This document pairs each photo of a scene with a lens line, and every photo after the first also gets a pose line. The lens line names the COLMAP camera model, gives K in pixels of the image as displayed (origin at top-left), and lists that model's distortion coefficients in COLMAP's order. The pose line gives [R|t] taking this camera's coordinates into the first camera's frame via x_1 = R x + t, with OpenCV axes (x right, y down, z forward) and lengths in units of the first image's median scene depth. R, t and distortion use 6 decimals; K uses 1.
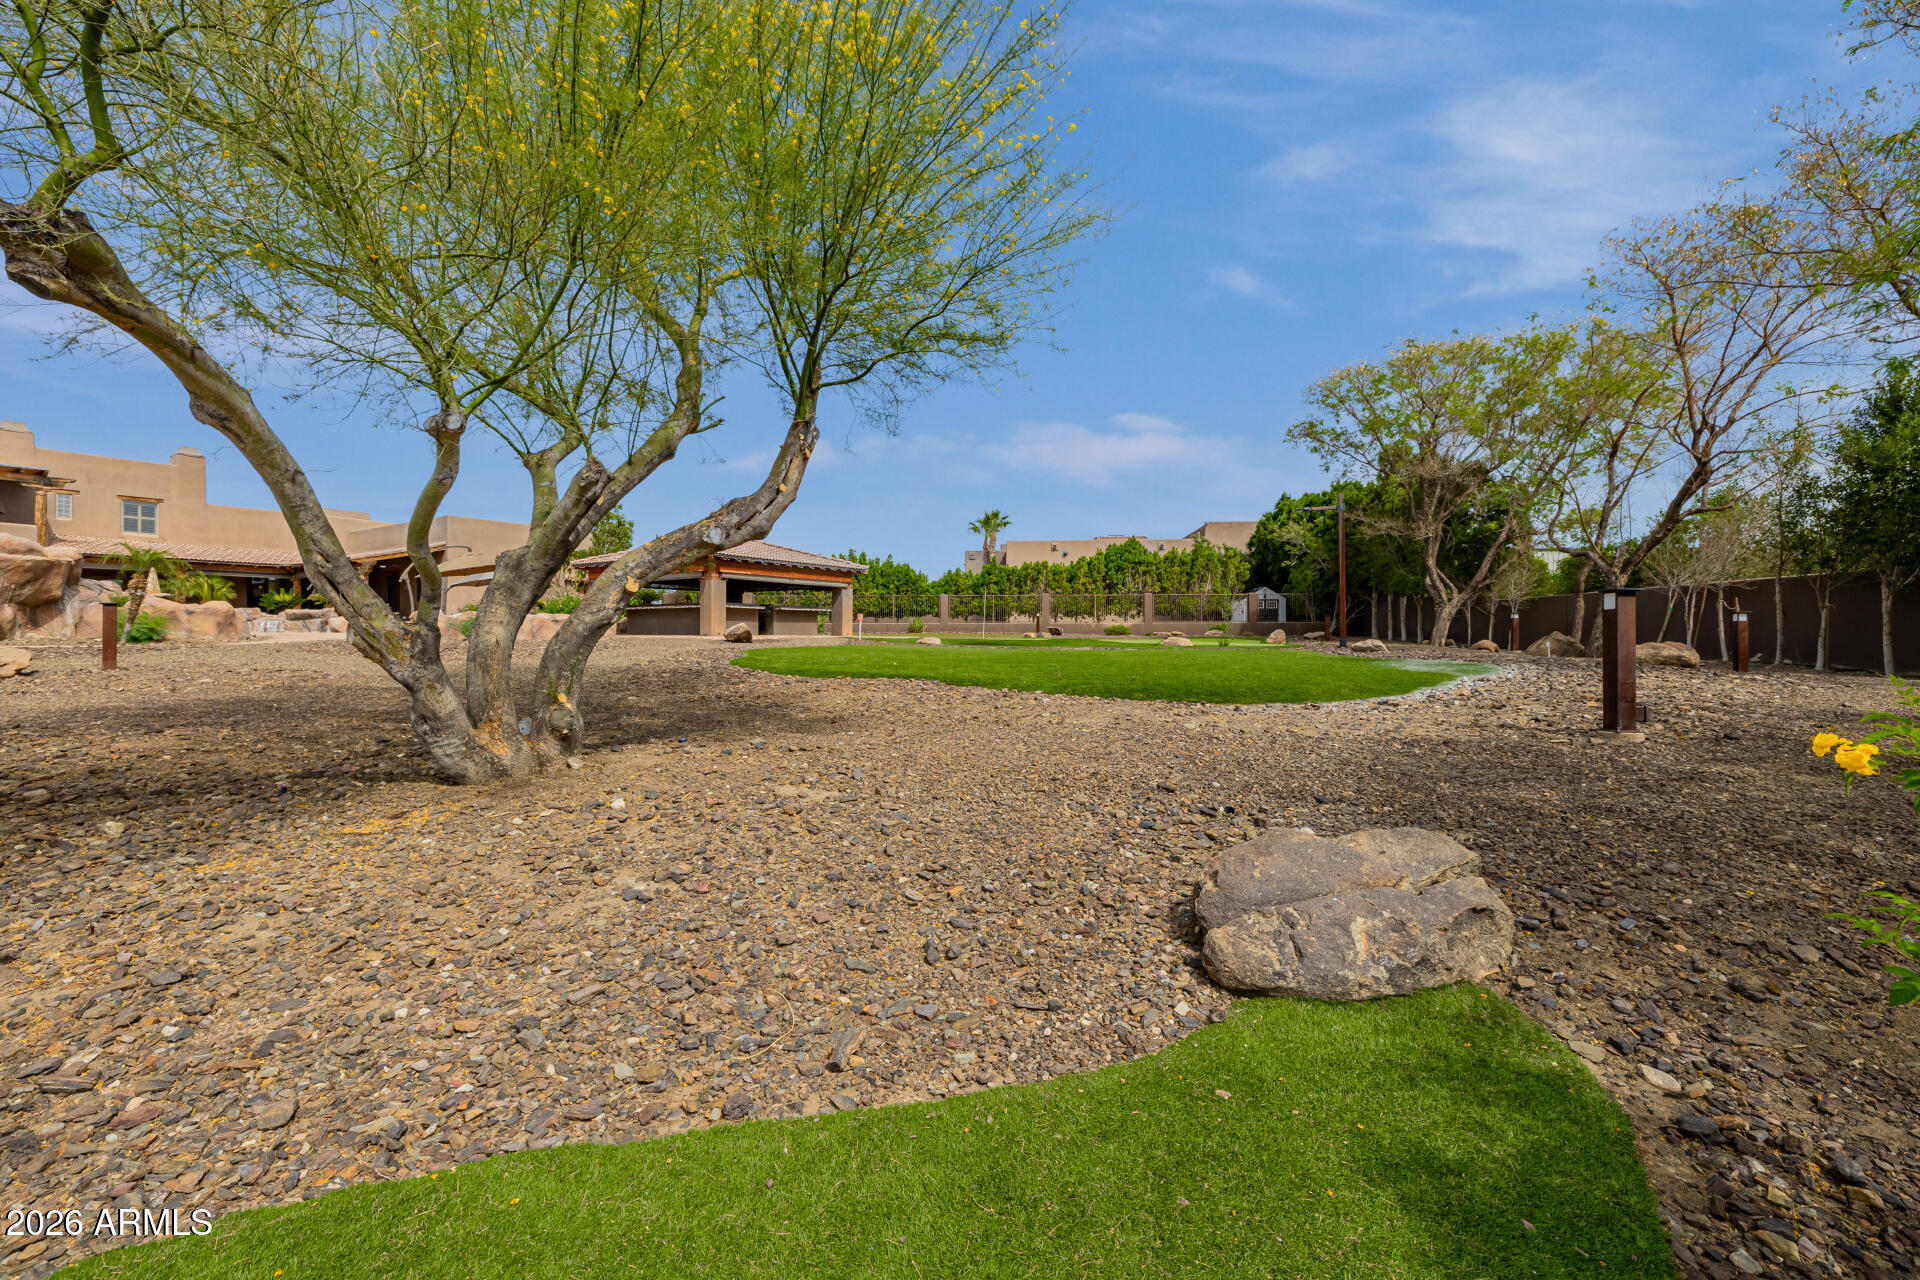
lens RADIAL K [[820.7, 0, 957.4], [0, 820.7, 630.1], [0, 0, 1]] dist [0.004718, -0.000343]
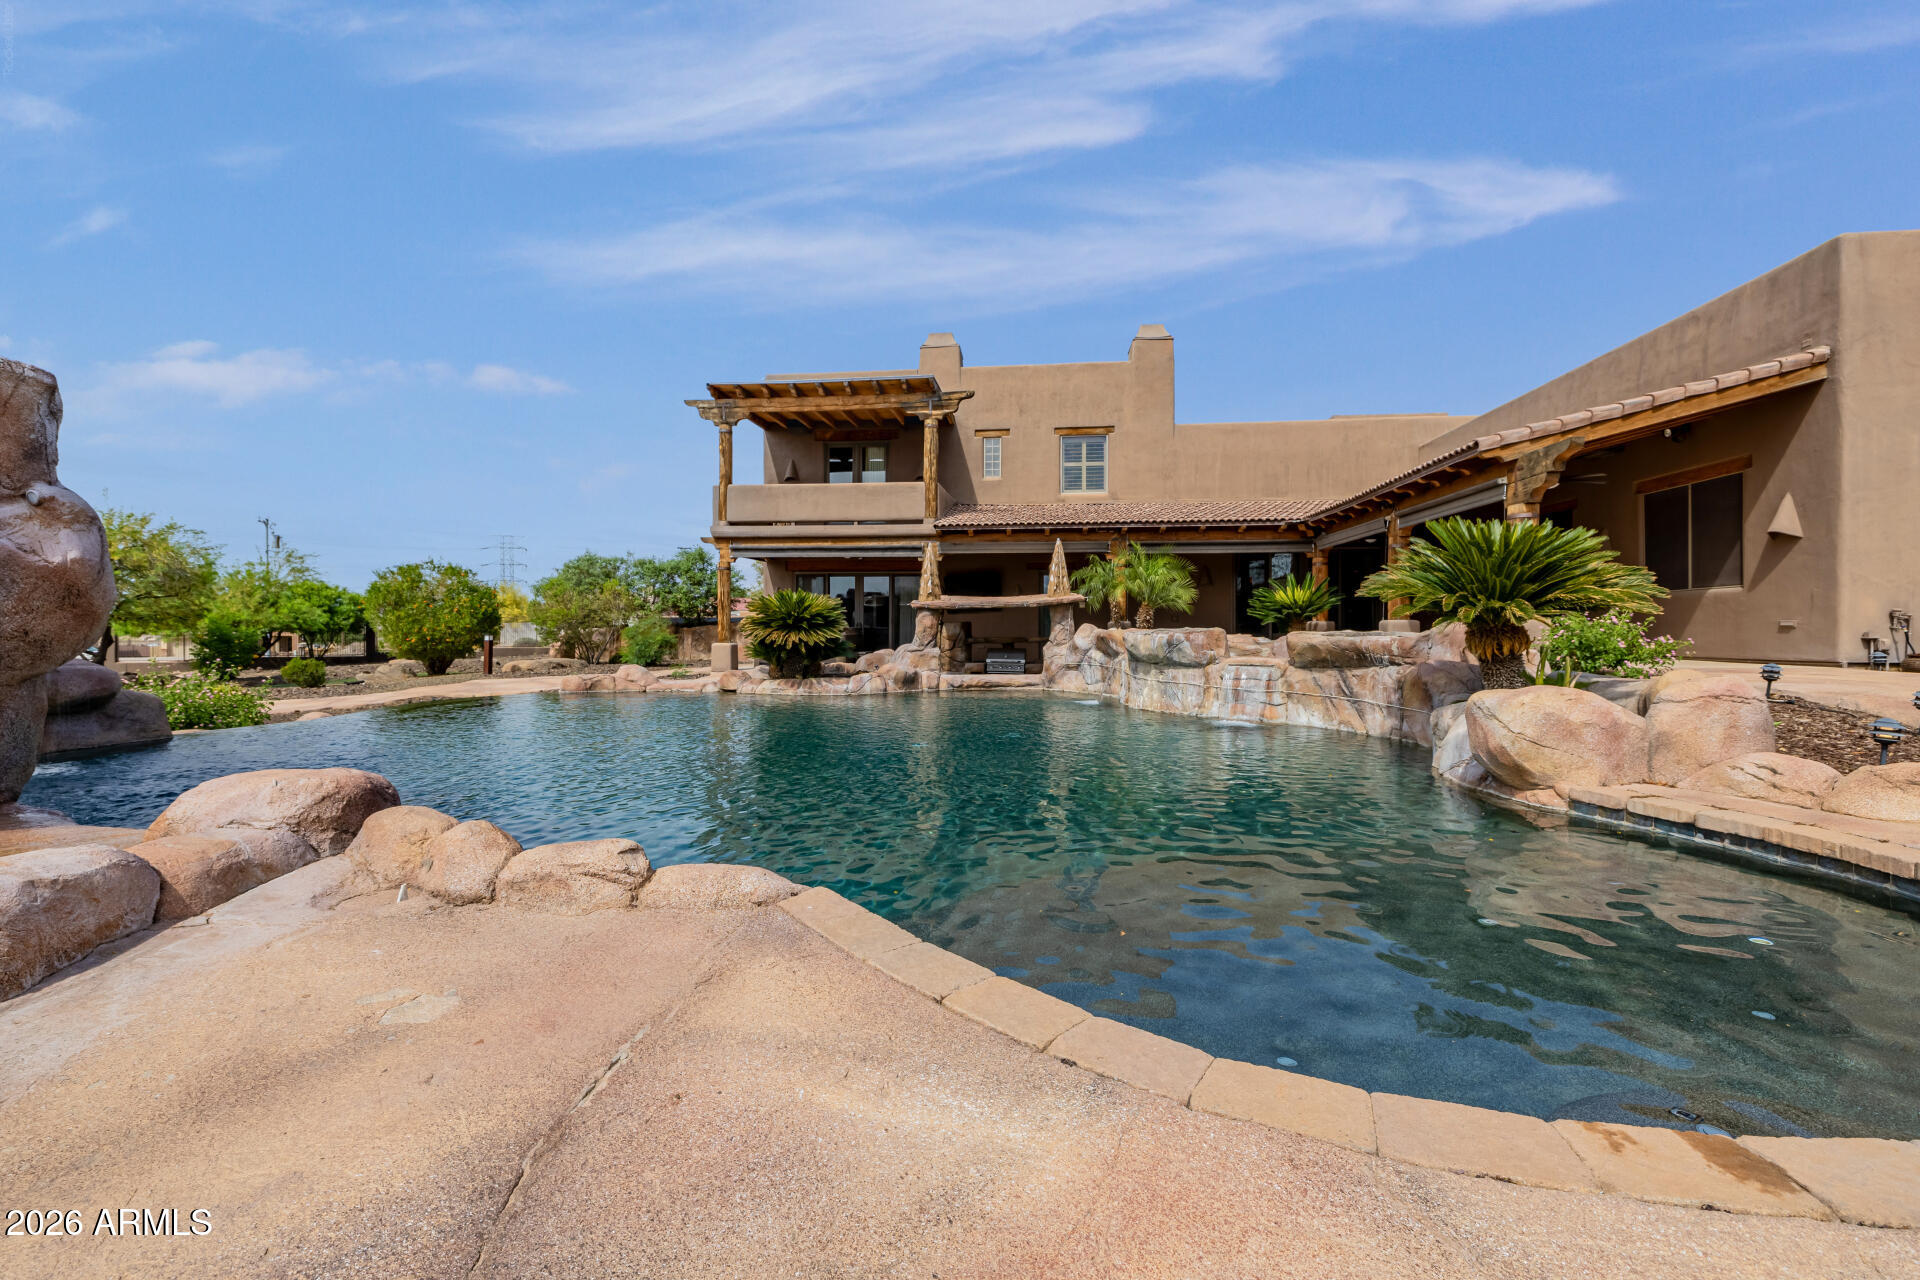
lens RADIAL K [[820.7, 0, 953.1], [0, 820.7, 630.2], [0, 0, 1]] dist [0.004718, -0.000343]
pose [[0.453864, -0.001124, -0.891070, -0.527648], [0.003058, 0.999995, 0.000296, -0.022904], [0.891066, -0.002859, 0.453866, 0.659200]]
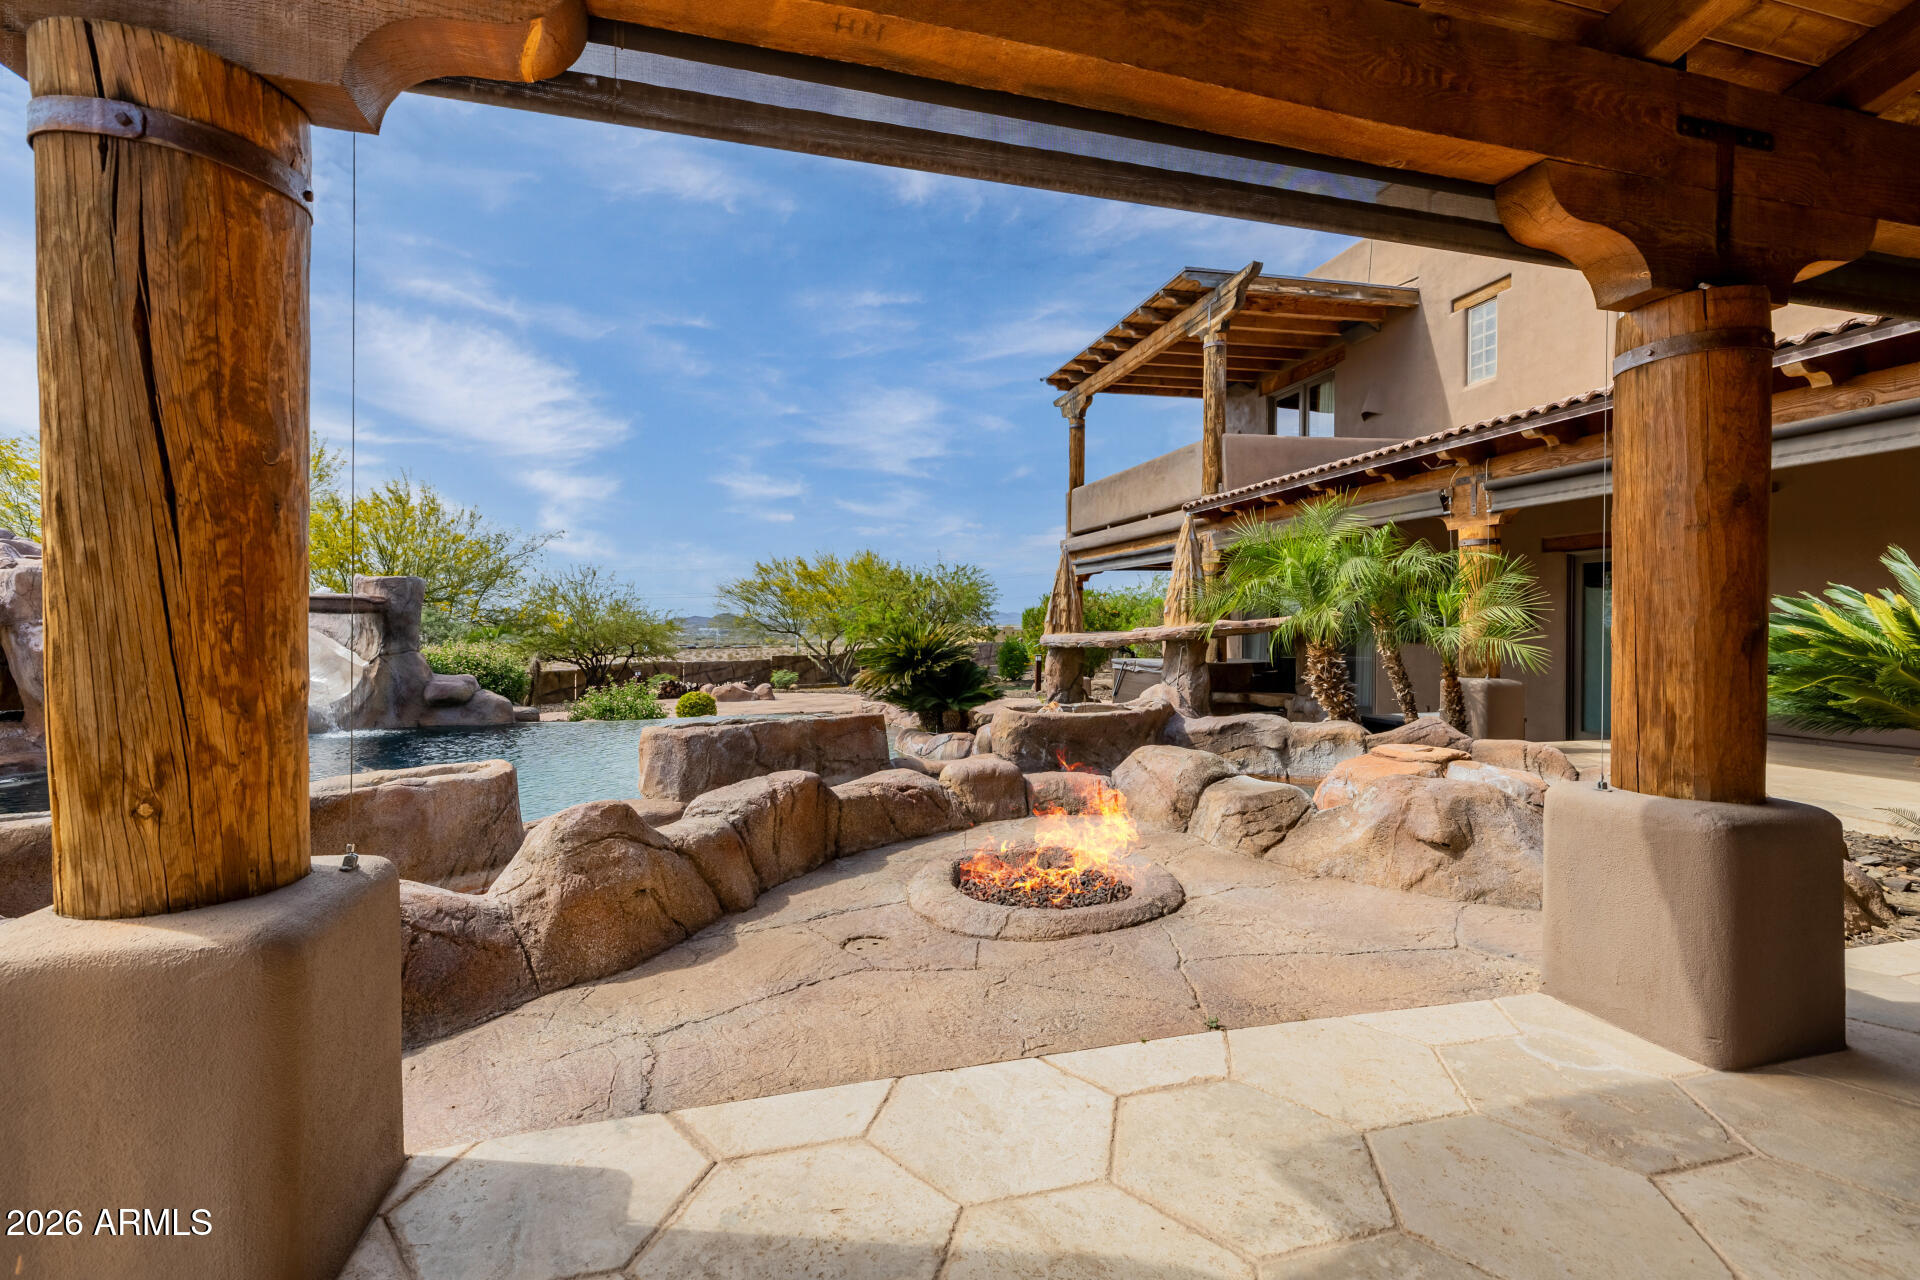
lens RADIAL K [[820.7, 0, 954.3], [0, 820.7, 635.2], [0, 0, 1]] dist [0.004718, -0.000343]
pose [[-0.658786, 0.003077, -0.752324, -0.673694], [-0.000599, 0.999989, 0.004614, -0.038135], [0.752330, 0.003491, -0.658777, 0.989796]]
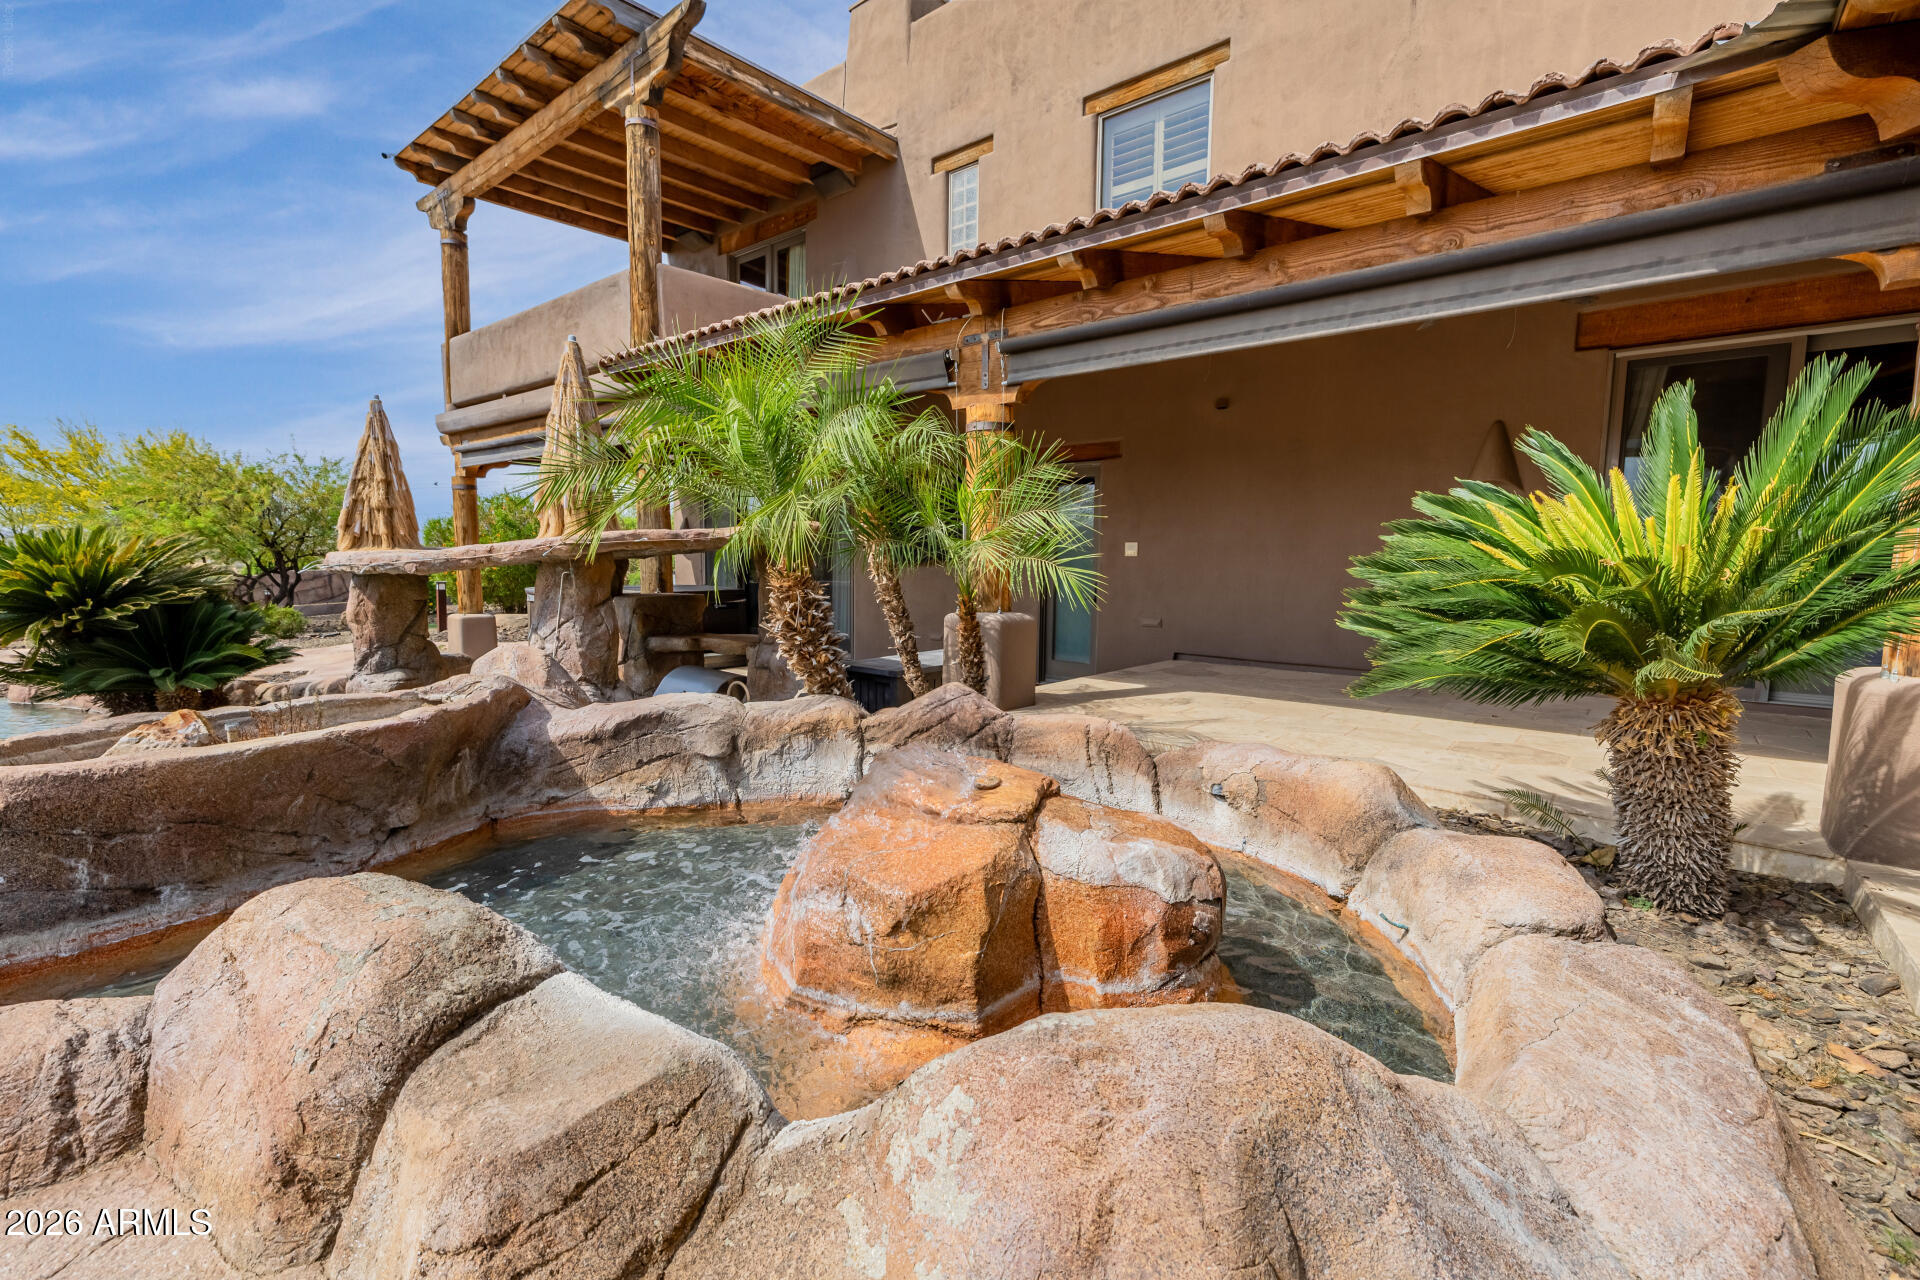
lens RADIAL K [[820.7, 0, 954.9], [0, 820.7, 628.8], [0, 0, 1]] dist [0.004718, -0.000343]
pose [[-0.109342, 0.087031, -0.990187, -0.757056], [-0.007007, 0.996067, 0.088321, -0.037056], [0.993979, 0.016596, -0.108302, 0.964840]]
